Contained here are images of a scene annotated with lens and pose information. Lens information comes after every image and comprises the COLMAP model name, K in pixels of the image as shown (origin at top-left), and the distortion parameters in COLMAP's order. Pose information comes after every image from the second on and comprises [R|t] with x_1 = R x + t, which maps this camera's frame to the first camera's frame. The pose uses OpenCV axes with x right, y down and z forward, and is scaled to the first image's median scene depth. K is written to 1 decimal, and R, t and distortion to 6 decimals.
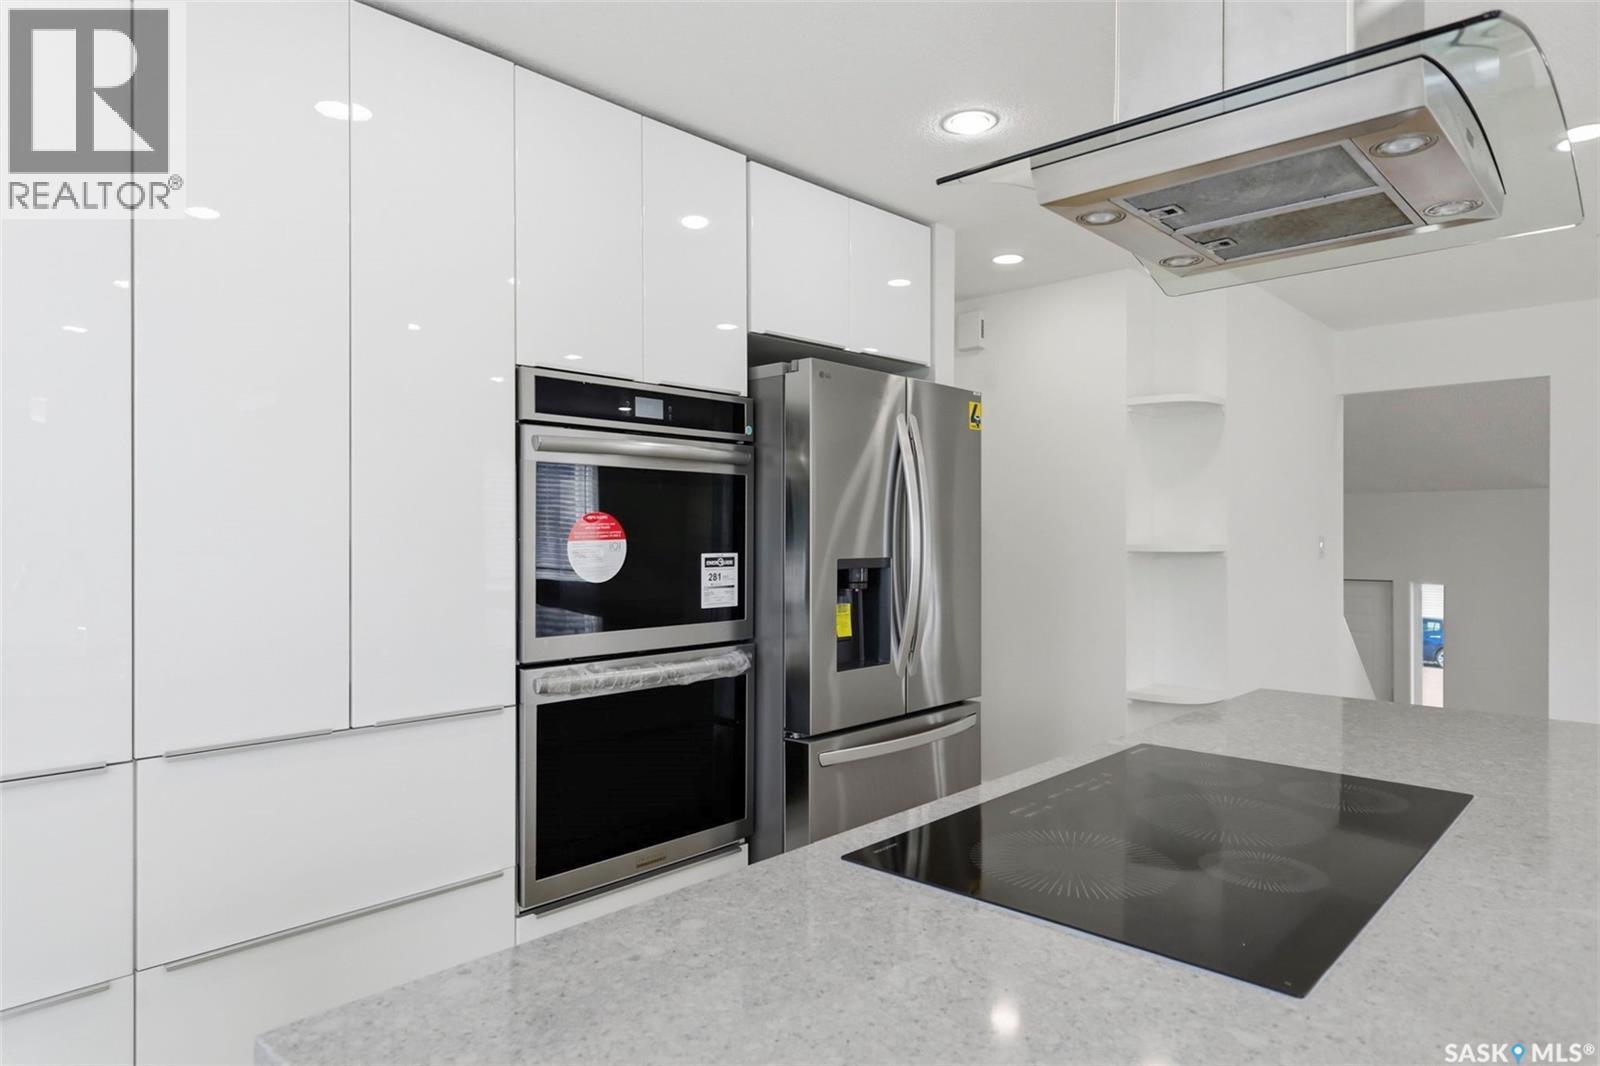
lens RADIAL K [[966.3, 0, 800.0], [0, 966.3, 533.0], [0, 0, 1]] dist [0.026124, 0.000442]
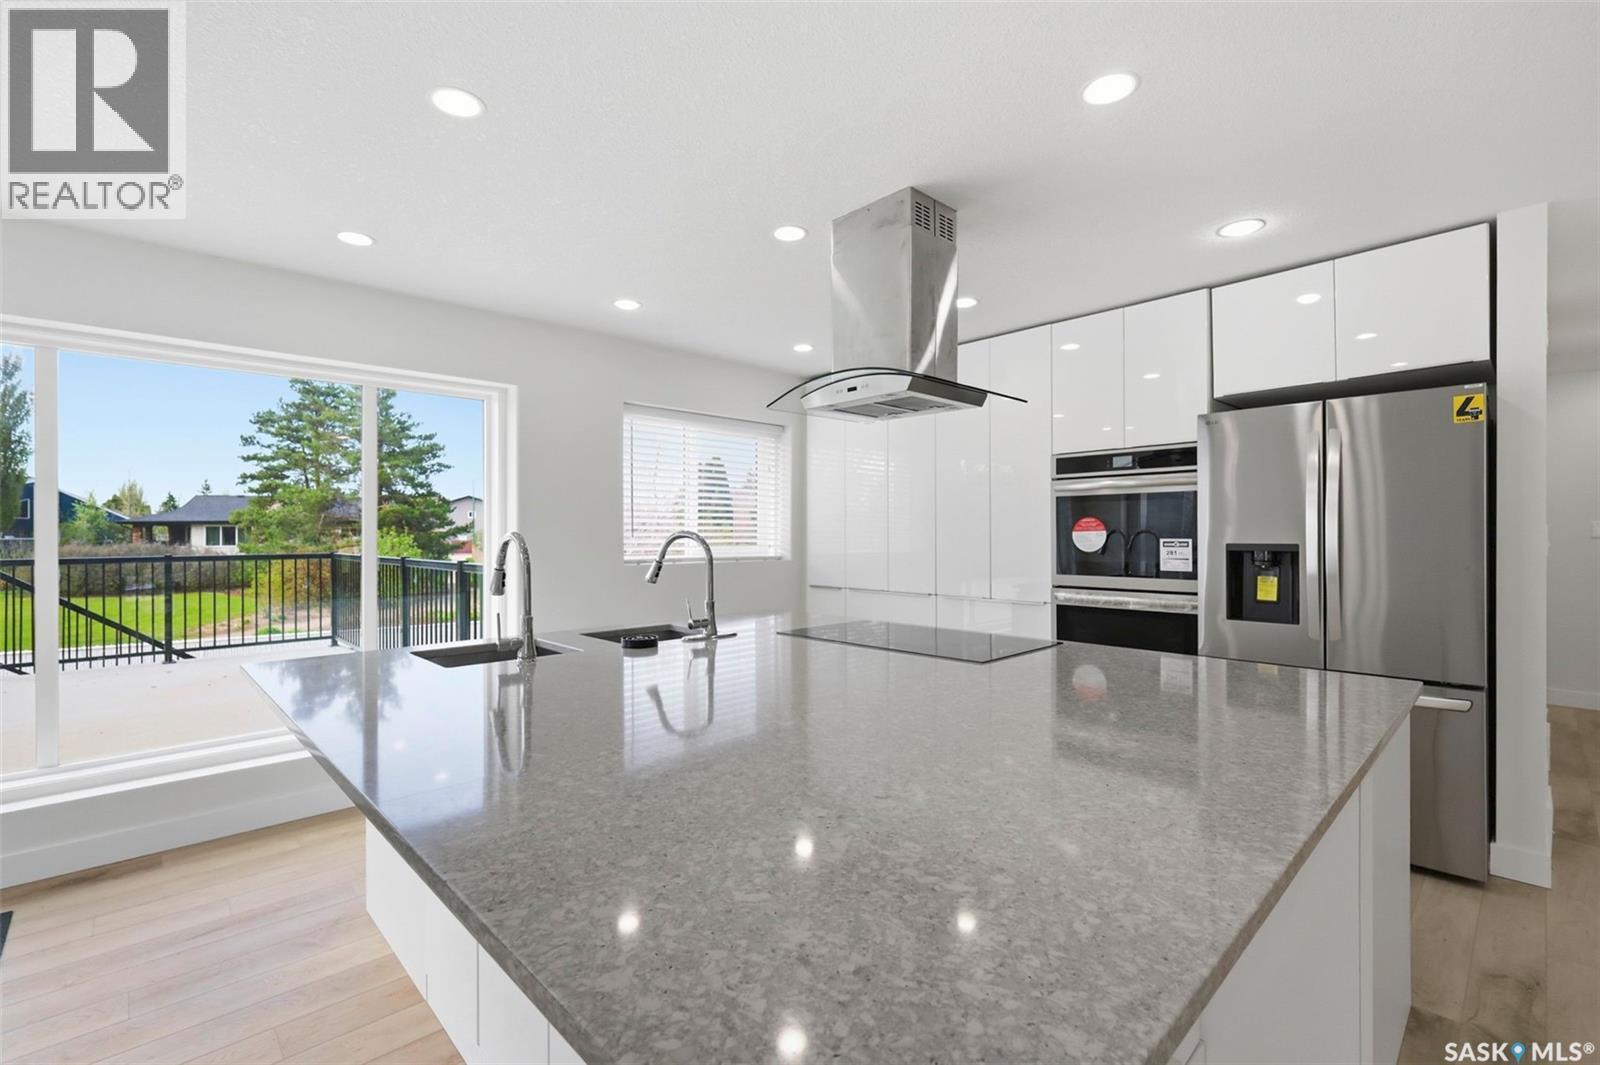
lens RADIAL K [[703.0, 0, 800.0], [0, 703.0, 532.5], [0, 0, 1]] dist [0.013965, 0.000538]
pose [[-0.048338, -0.001728, -0.998830, 1.192194], [0.005834, 0.999981, -0.002013, 0.008608], [0.998814, -0.005925, -0.048327, 0.413593]]
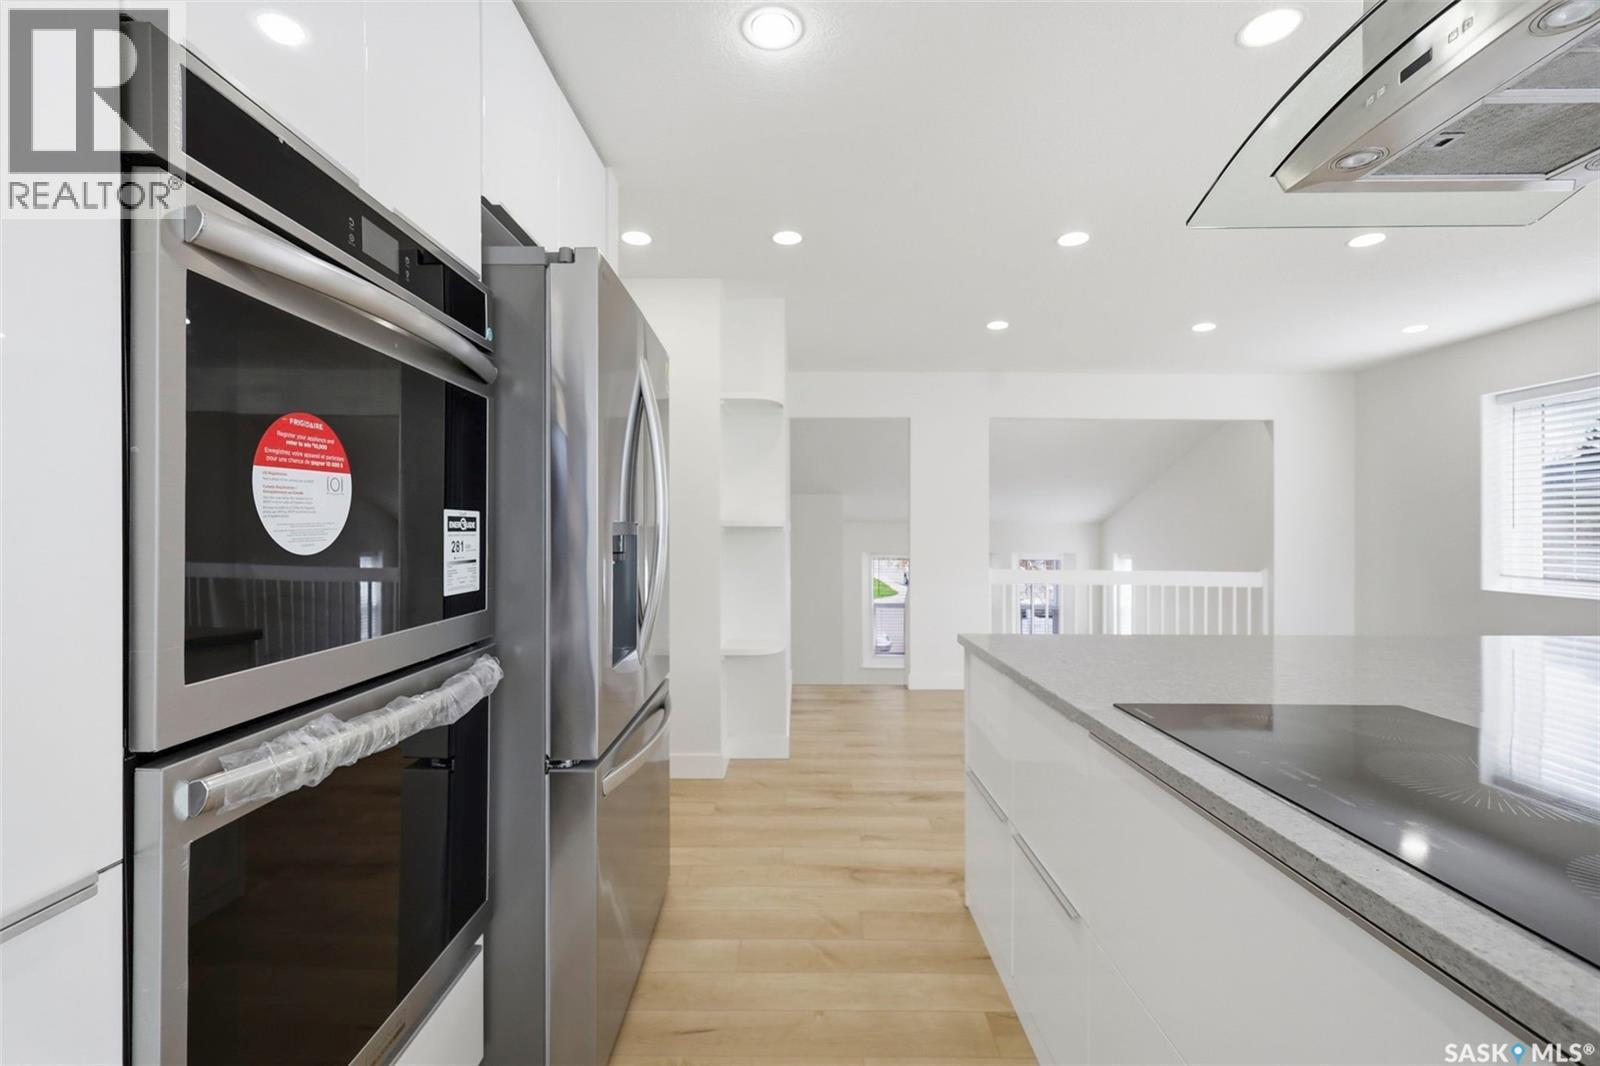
lens RADIAL K [[703.0, 0, 800.0], [0, 703.0, 533.0], [0, 0, 1]] dist [0.013965, 0.000538]
pose [[0.727866, 0.000106, 0.685719, -0.247642], [-0.004088, 0.999983, 0.004186, 0.033786], [-0.685707, -0.005850, 0.727854, 0.504365]]
